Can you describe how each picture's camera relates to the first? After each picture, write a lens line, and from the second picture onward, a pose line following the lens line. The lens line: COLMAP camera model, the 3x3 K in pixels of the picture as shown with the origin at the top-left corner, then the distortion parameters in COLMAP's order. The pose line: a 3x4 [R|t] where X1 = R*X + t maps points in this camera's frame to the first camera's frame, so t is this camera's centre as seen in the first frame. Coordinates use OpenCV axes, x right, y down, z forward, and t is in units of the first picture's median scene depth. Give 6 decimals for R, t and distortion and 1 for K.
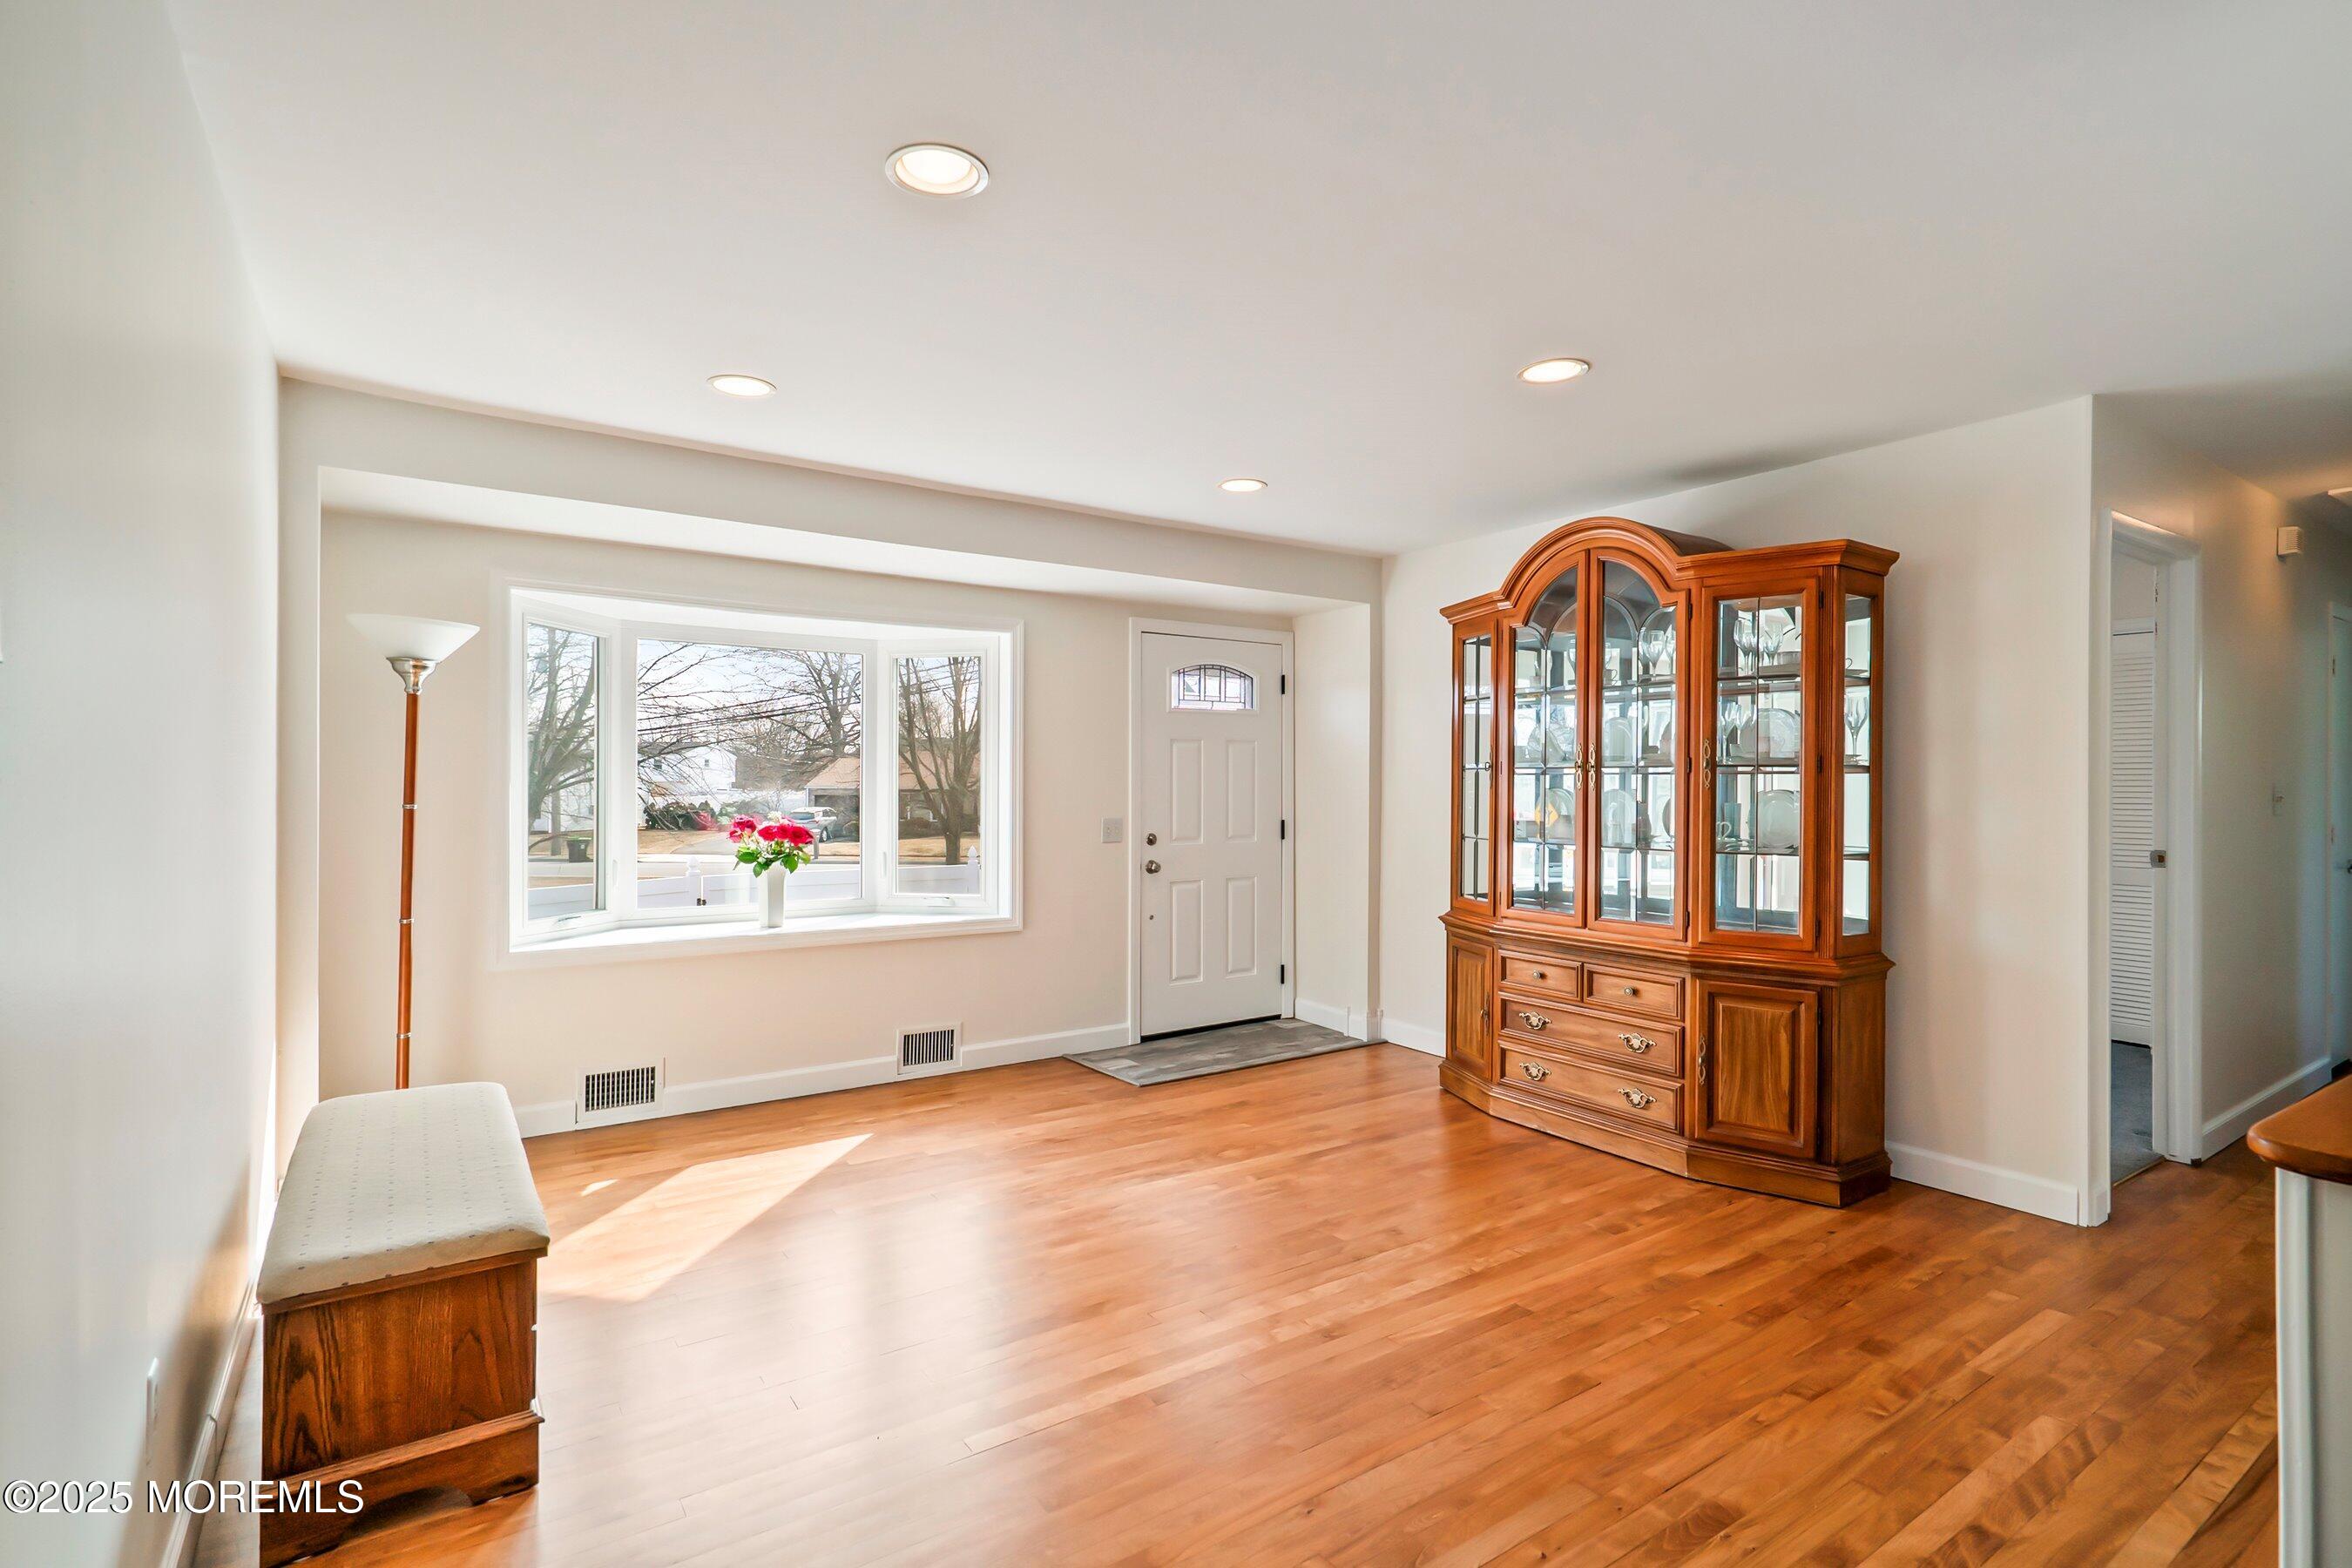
lens RADIAL K [[1086.5, 0, 1169.1], [0, 1086.5, 789.7], [0, 0, 1]] dist [-0.013254, 0.002662]
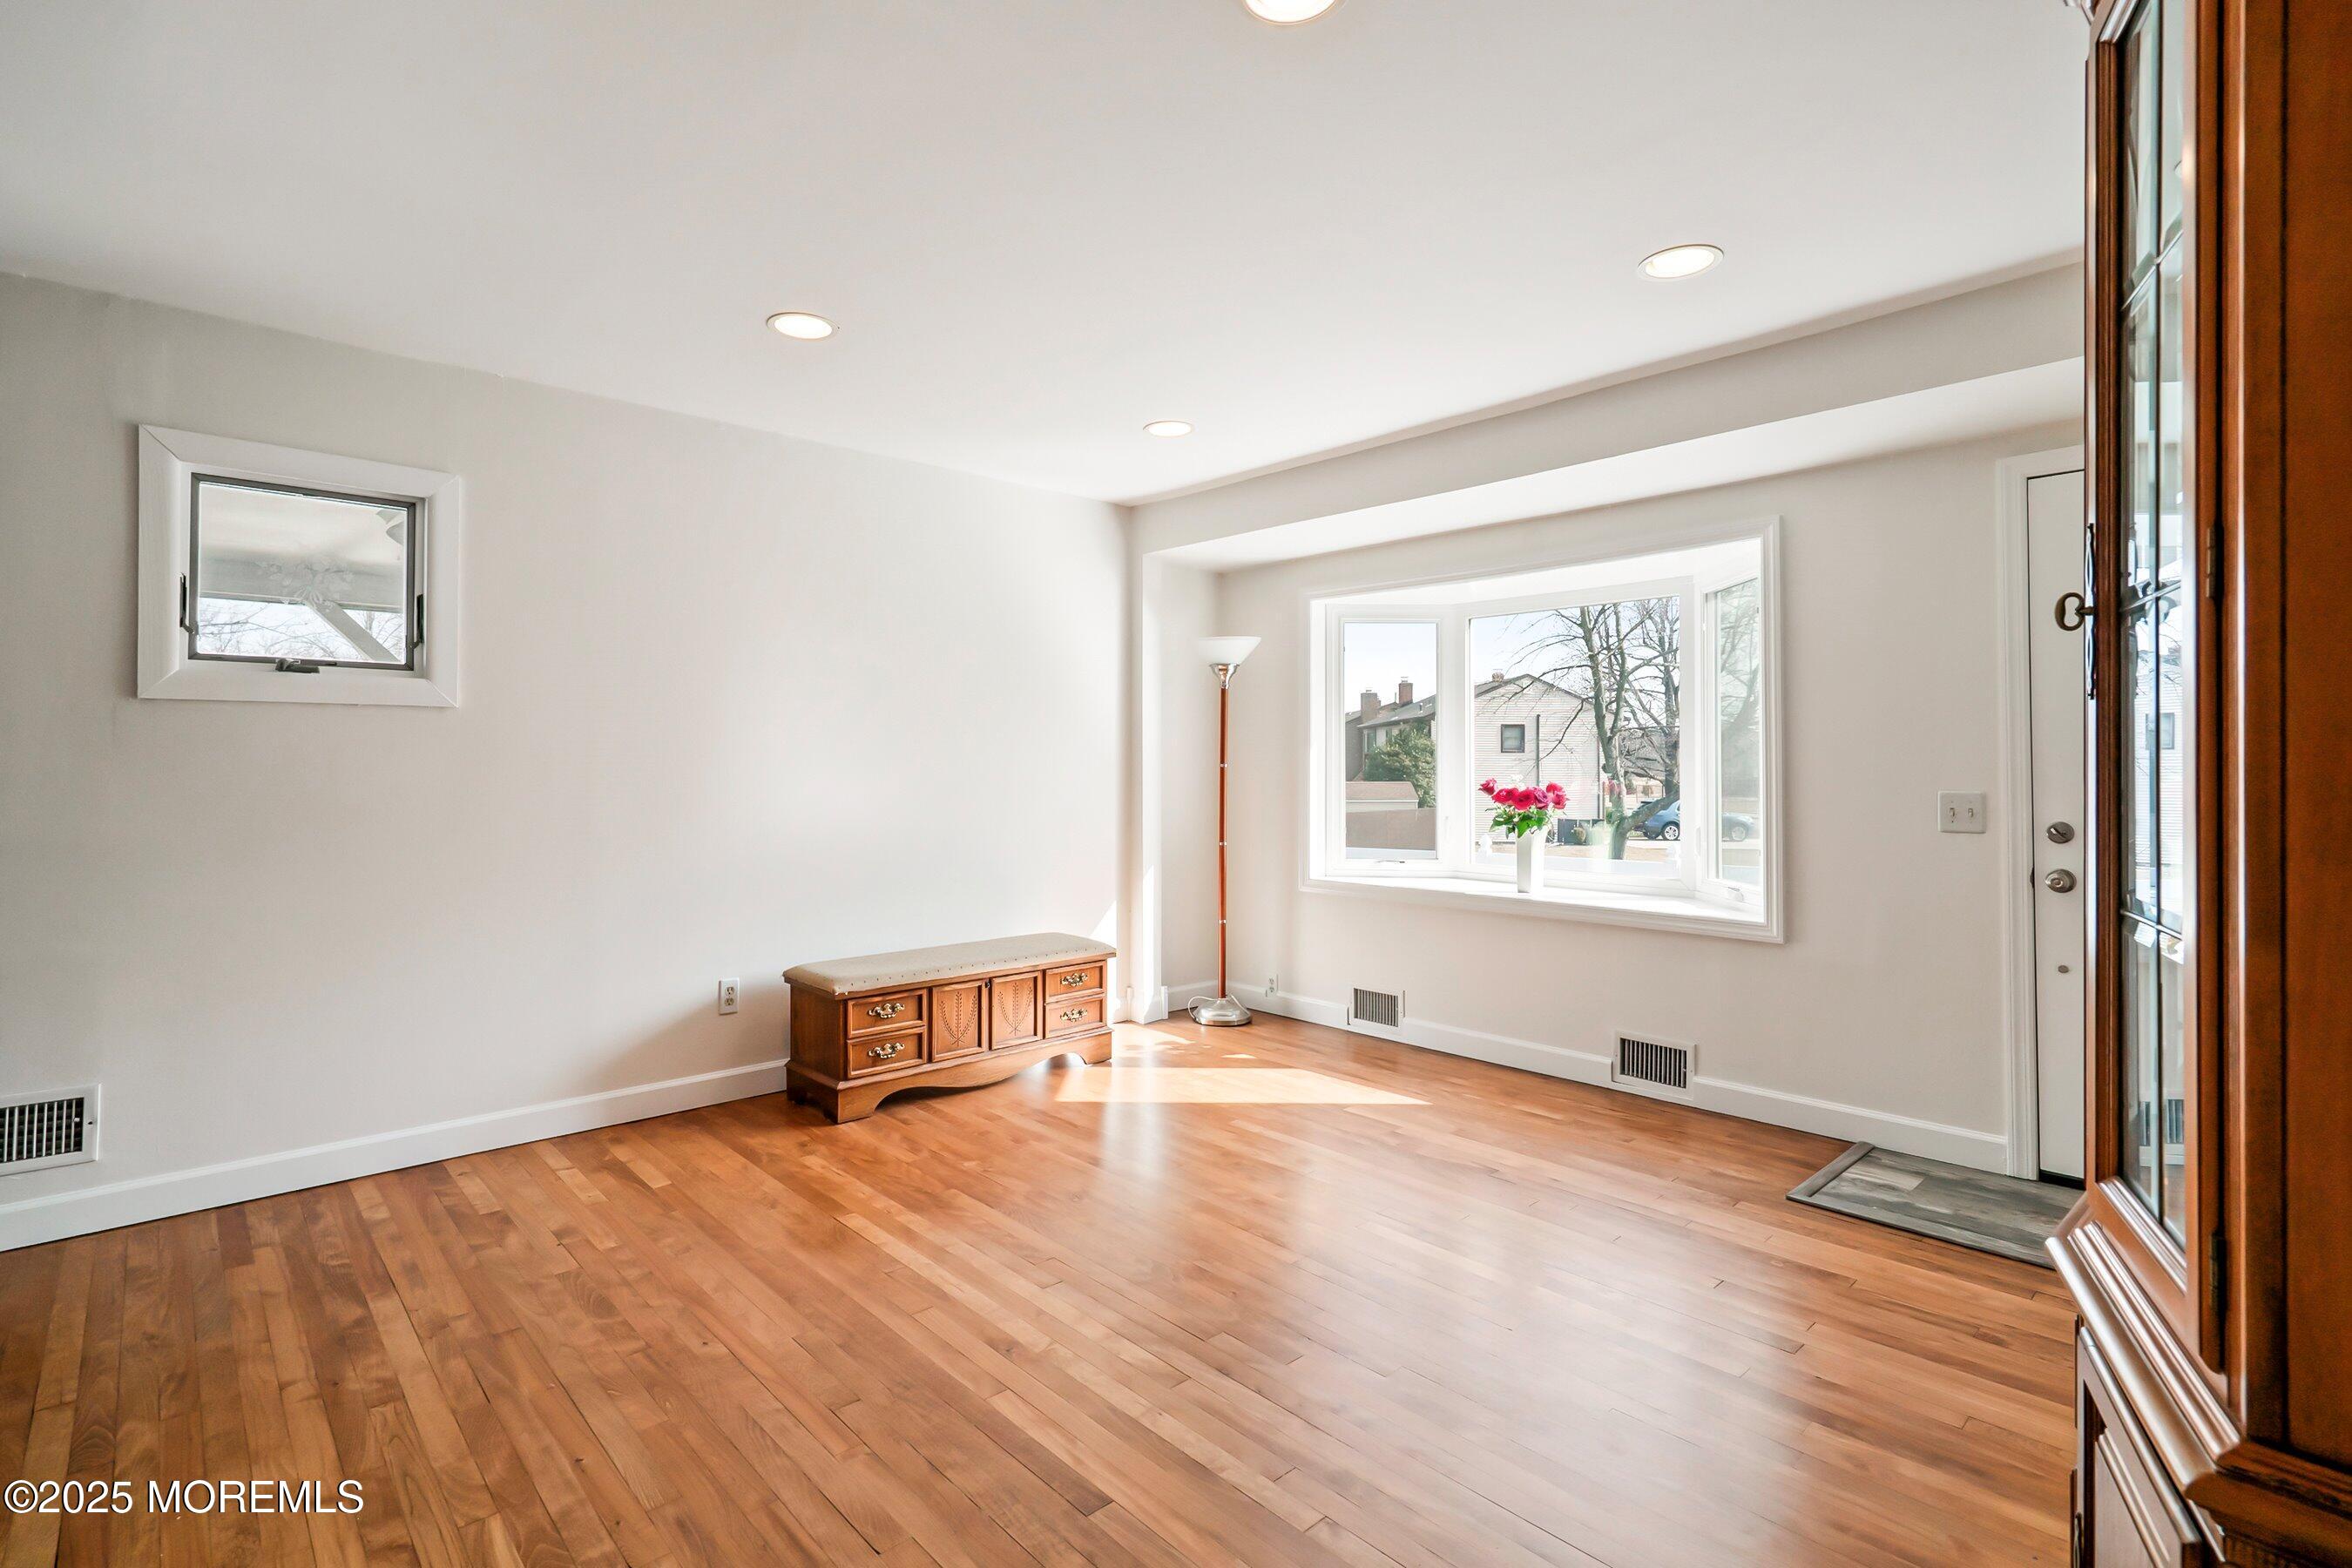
lens RADIAL K [[1086.5, 0, 1173.6], [0, 1086.5, 772.1], [0, 0, 1]] dist [-0.013254, 0.002662]
pose [[0.151911, 0.002446, -0.988391, 0.671360], [-0.000500, 0.999997, 0.002398, 0.017977], [0.988394, 0.000130, 0.151911, 0.641791]]
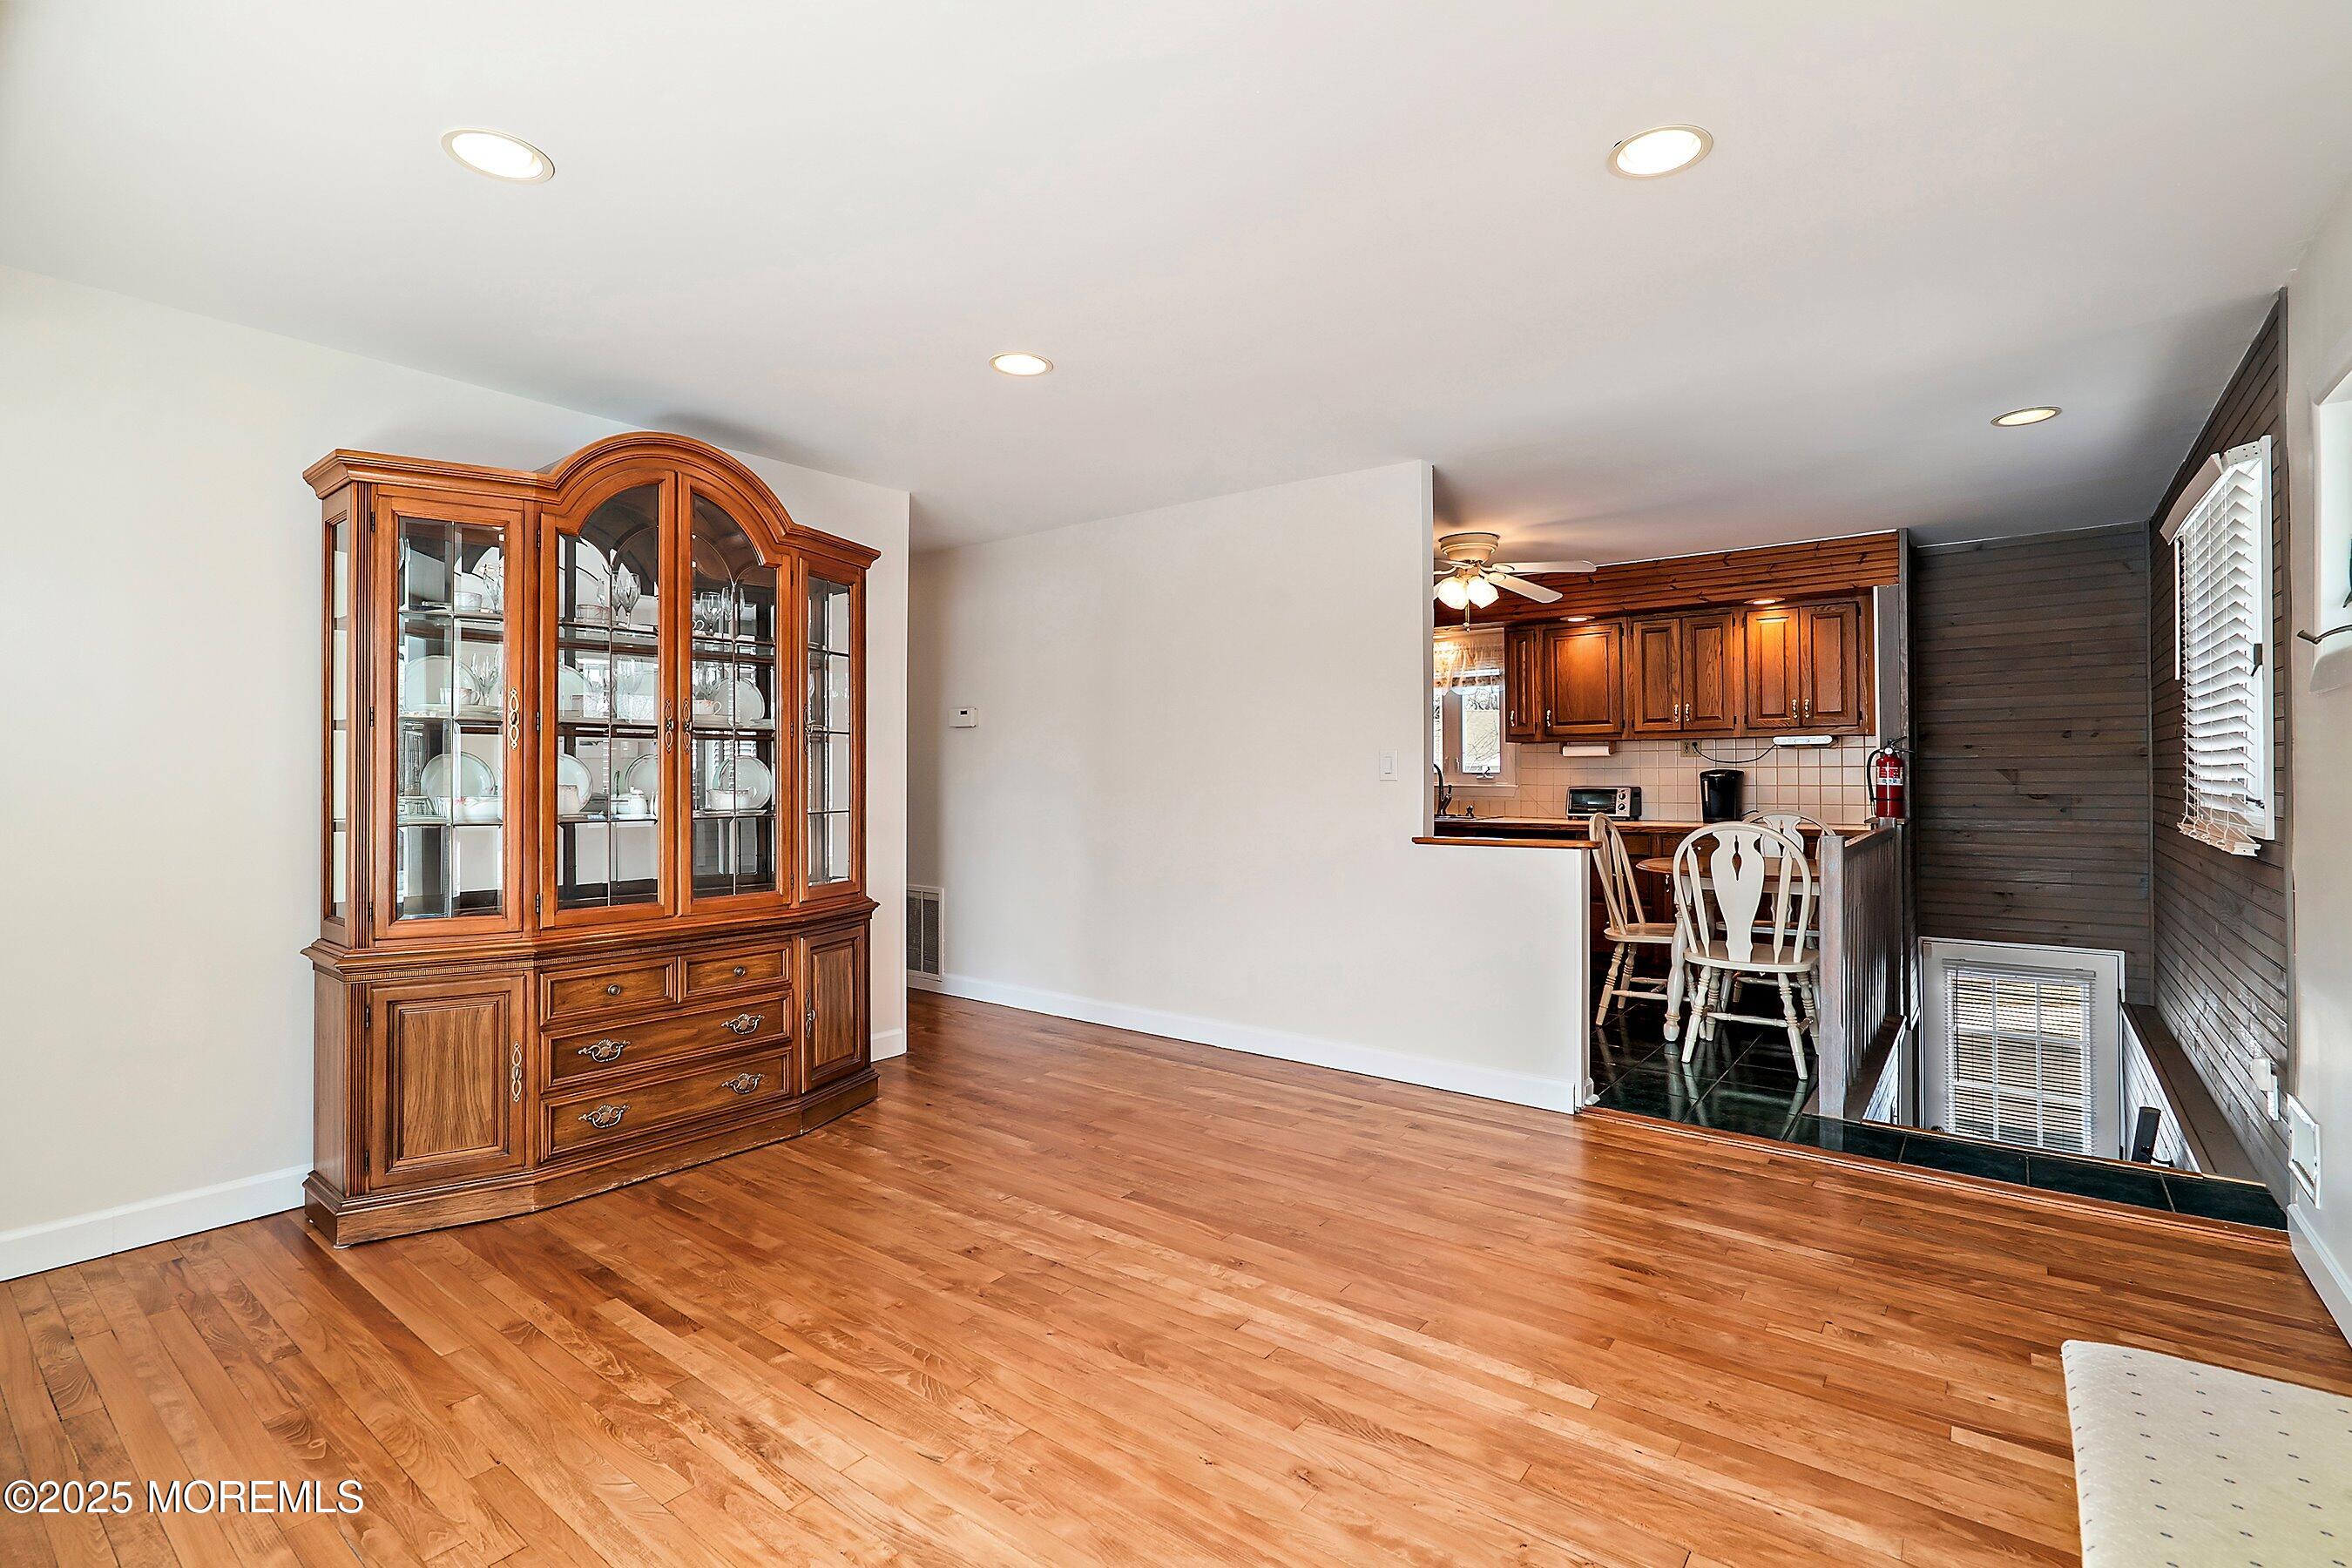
lens RADIAL K [[1086.5, 0, 1162.4], [0, 1086.5, 764.8], [0, 0, 1]] dist [-0.013254, 0.002662]
pose [[-0.297695, 0.002367, 0.954658, -0.541175], [0.002270, 0.999996, -0.001772, 0.012788], [-0.954658, 0.001639, -0.297700, 0.891224]]
